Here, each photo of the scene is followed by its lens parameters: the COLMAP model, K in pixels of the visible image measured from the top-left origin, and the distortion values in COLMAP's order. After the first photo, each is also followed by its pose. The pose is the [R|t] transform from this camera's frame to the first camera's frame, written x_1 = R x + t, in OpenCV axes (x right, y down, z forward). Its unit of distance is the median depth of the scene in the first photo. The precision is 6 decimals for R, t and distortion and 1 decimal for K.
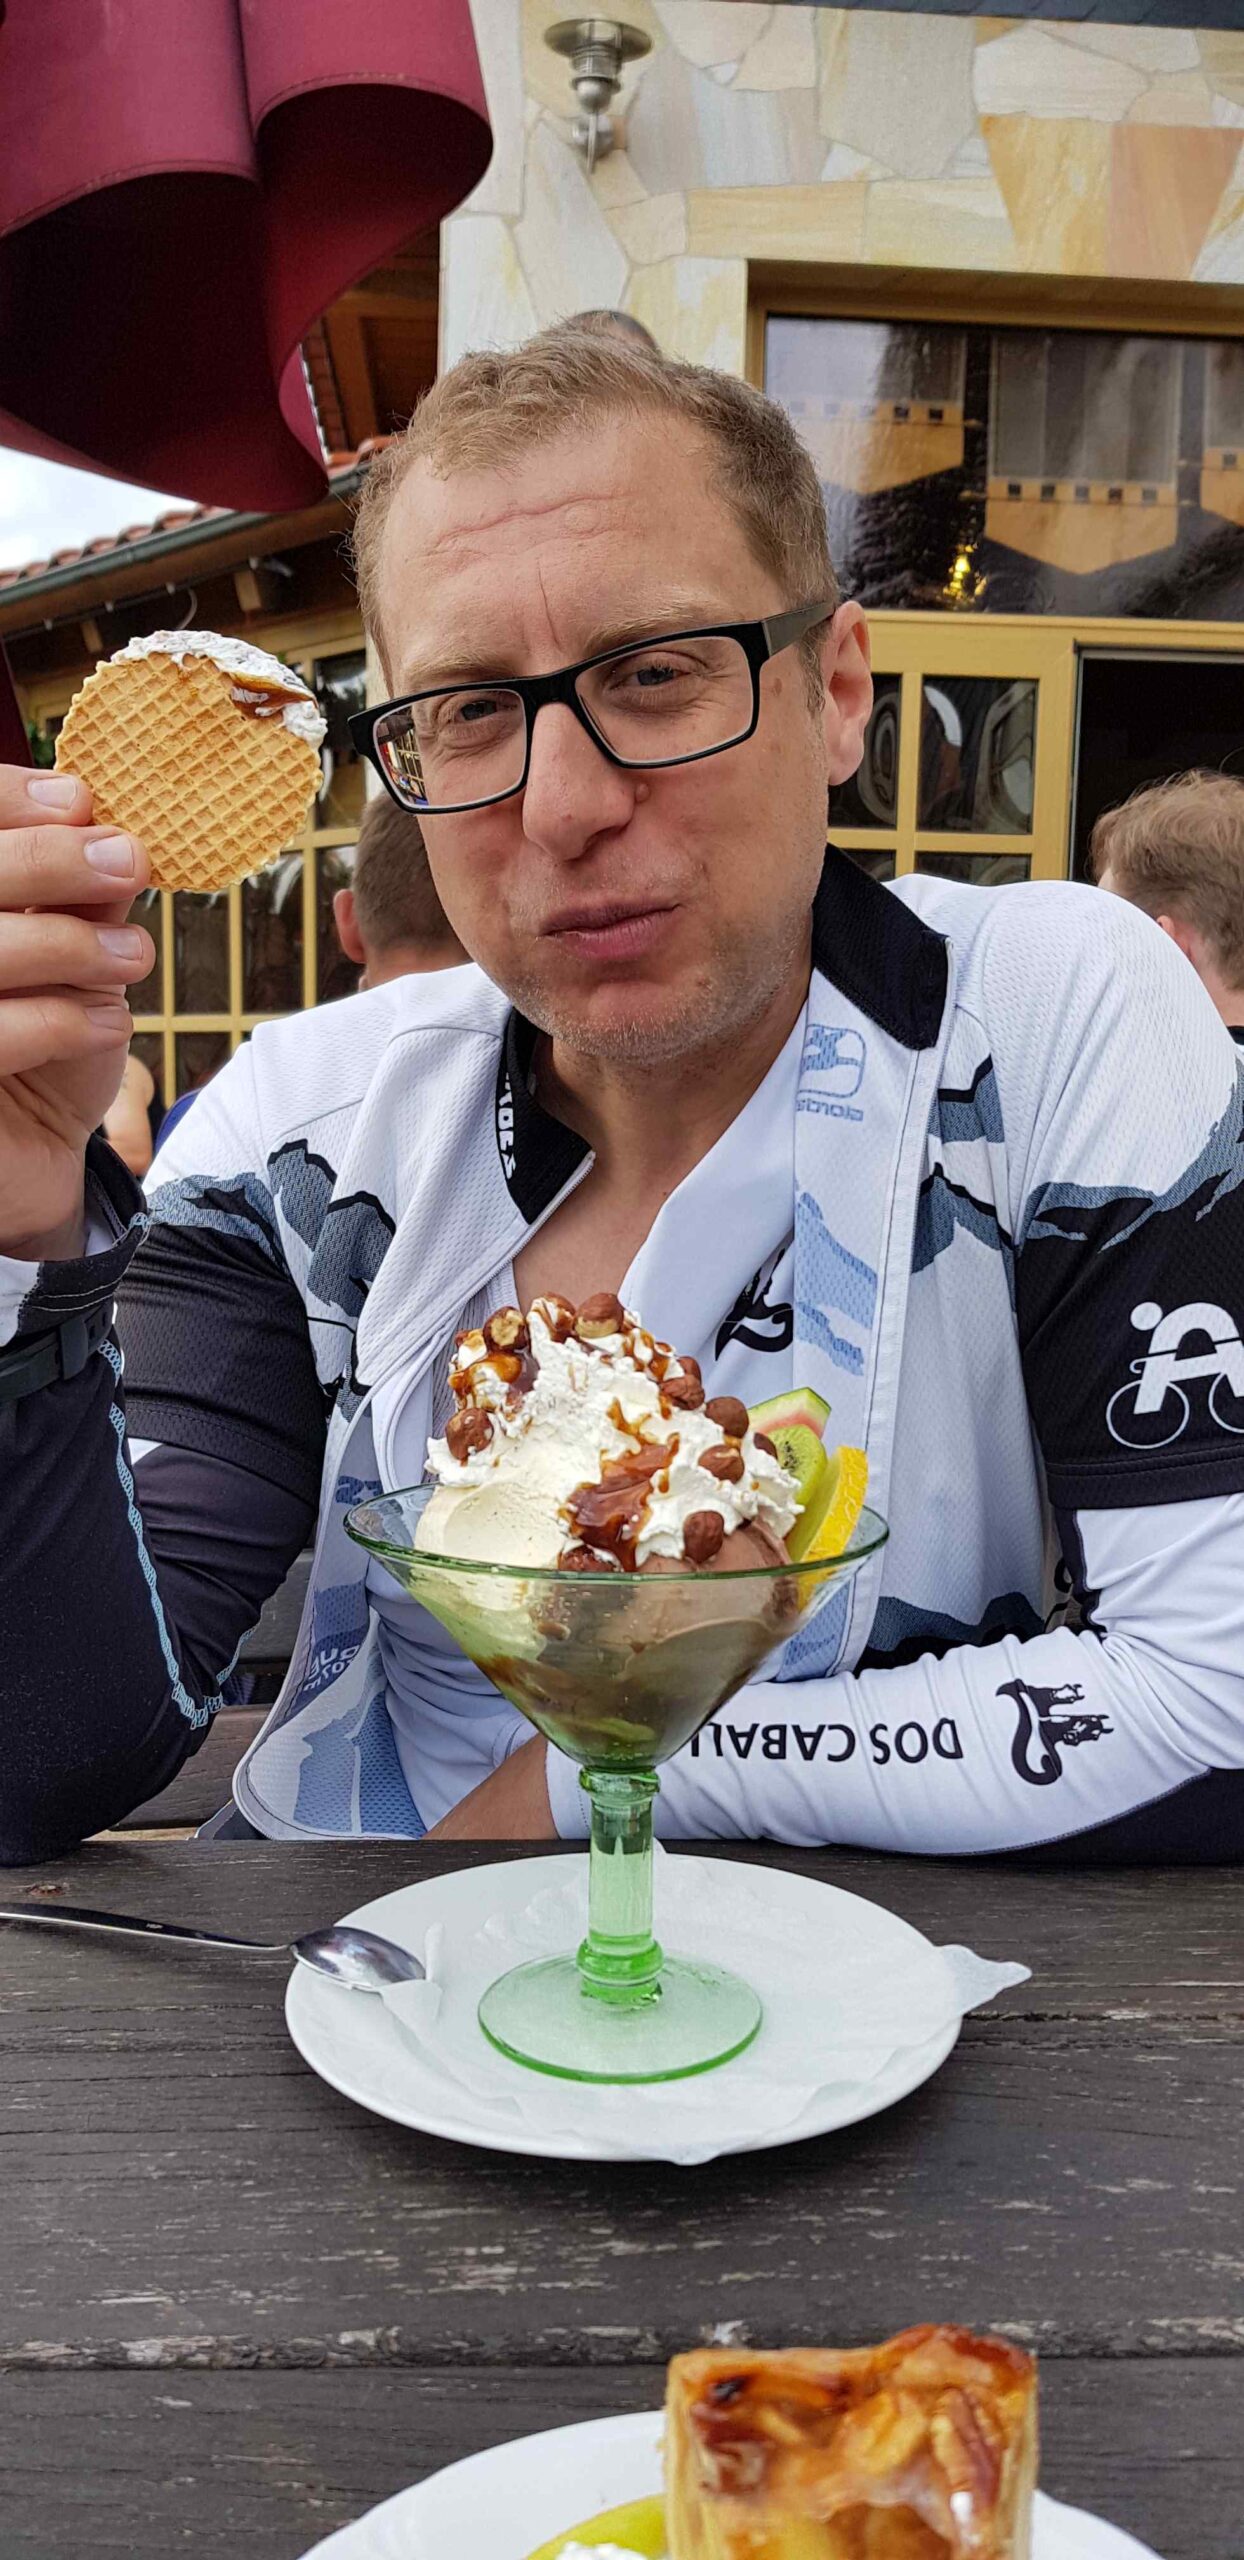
lens RADIAL K [[1807.9, 0, 622.0], [0, 1807.9, 1280.0], [0, 0, 1]] dist [0.000964, -0.051376]
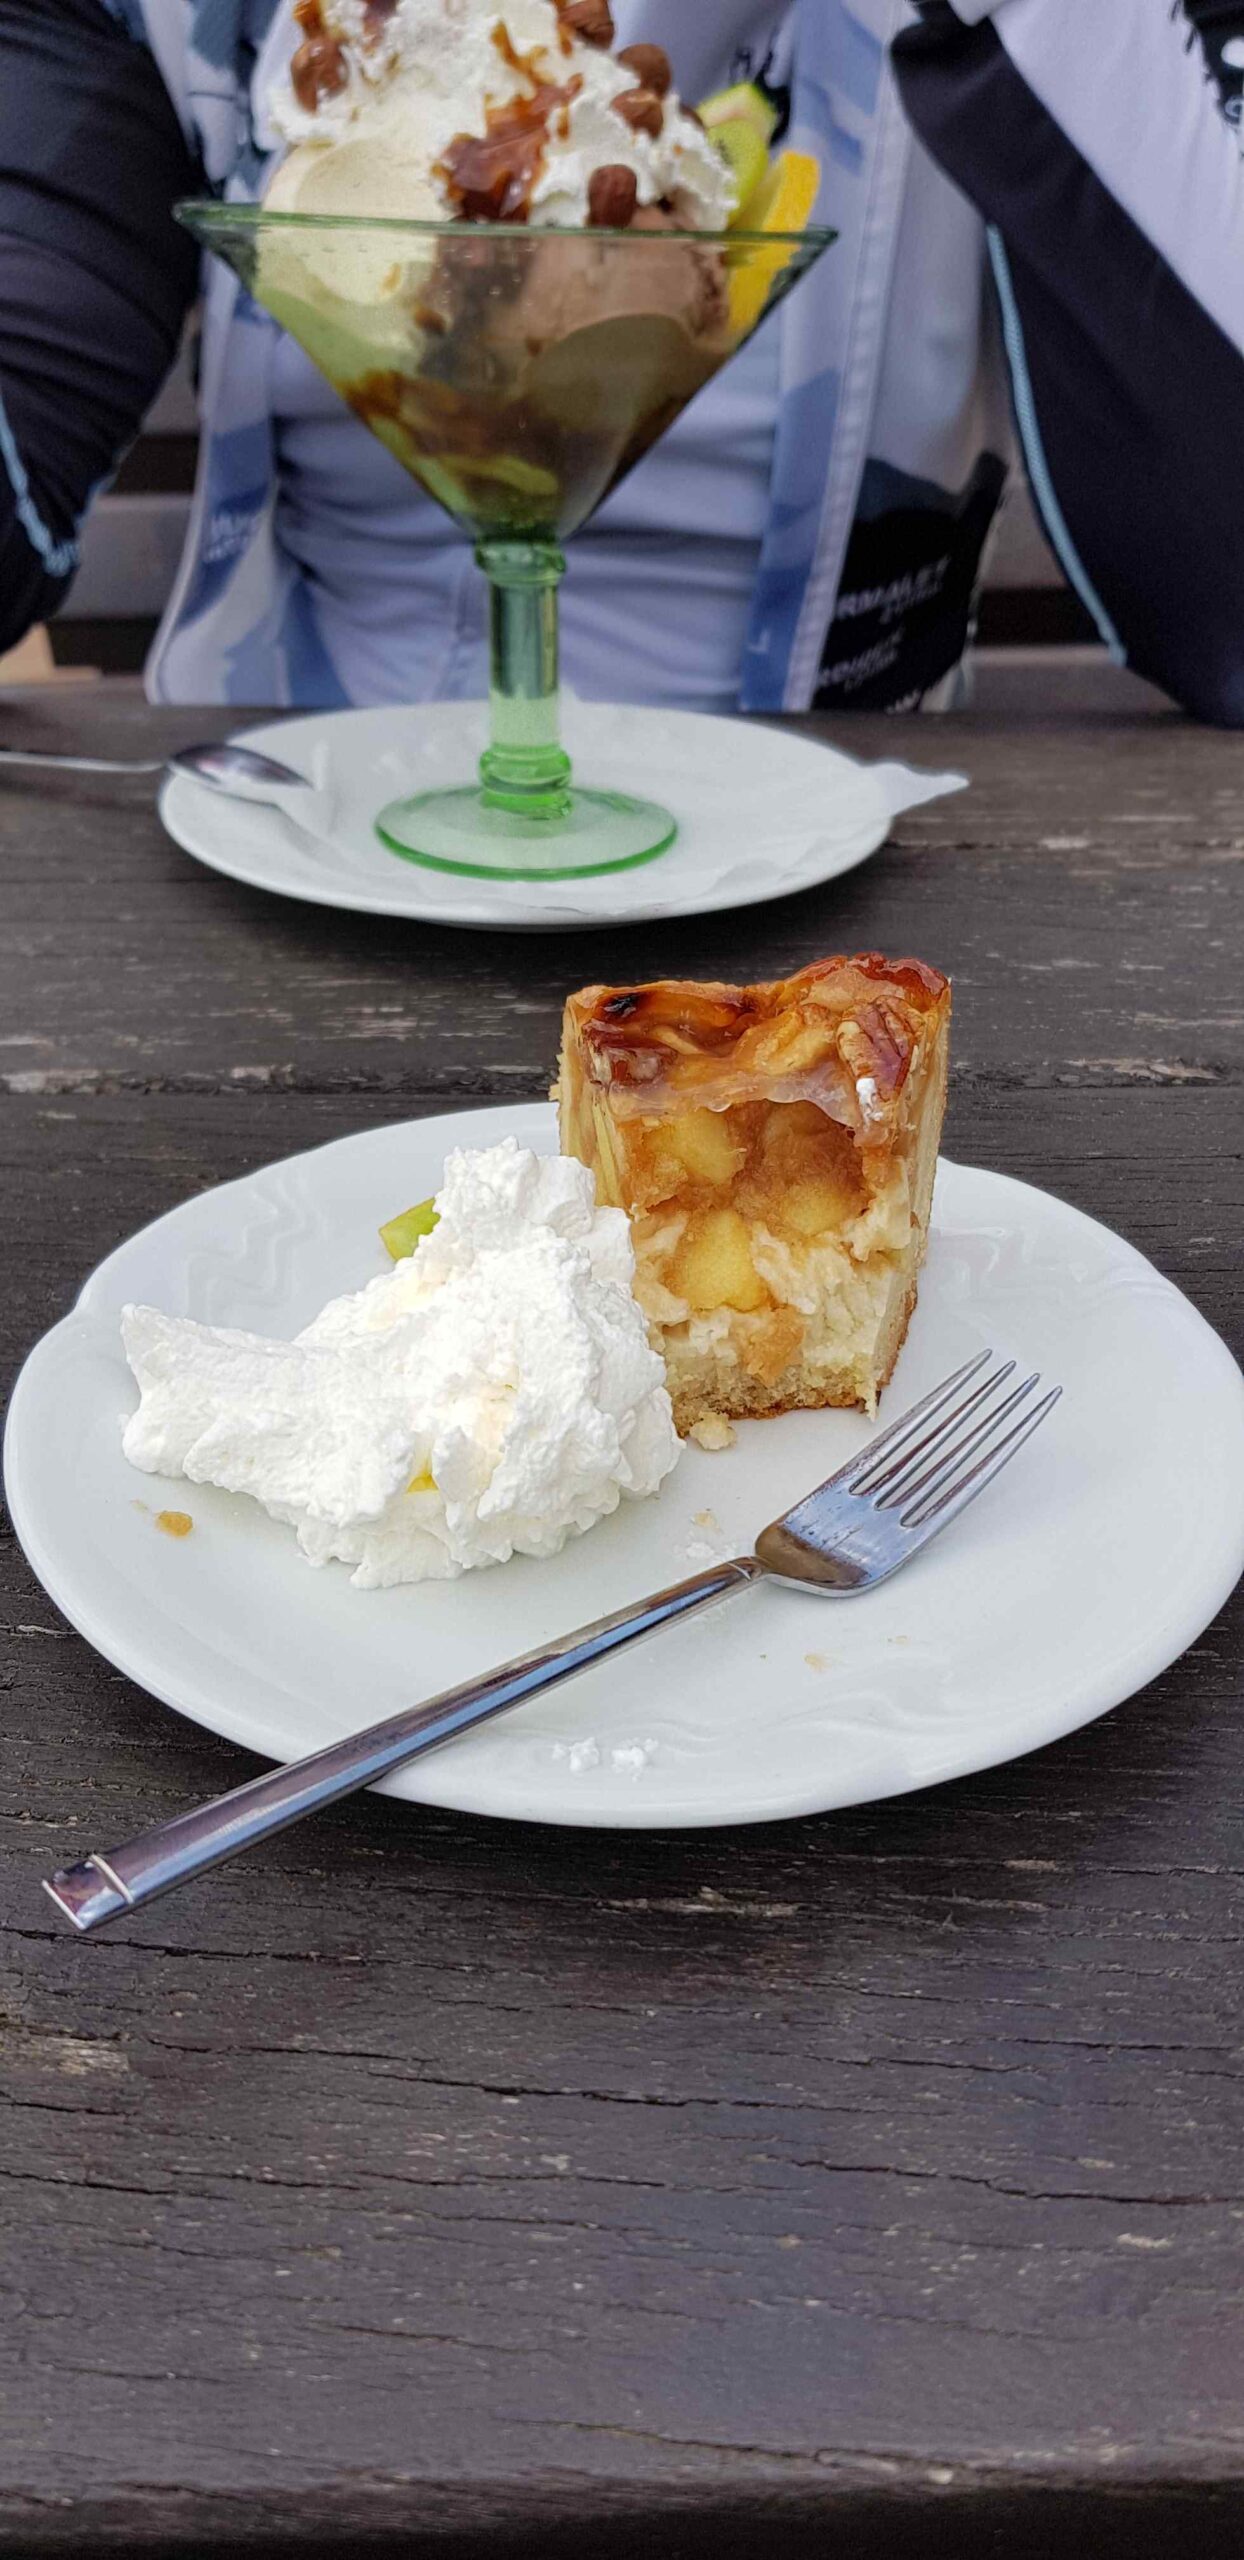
lens RADIAL K [[1807.9, 0, 622.0], [0, 1807.9, 1280.0], [0, 0, 1]] dist [0.000964, -0.051376]
pose [[0.999525, -0.013165, 0.027860, 0.021676], [-0.000405, 0.898445, 0.439085, 0.236260], [-0.030811, -0.438888, 0.898013, 0.064565]]
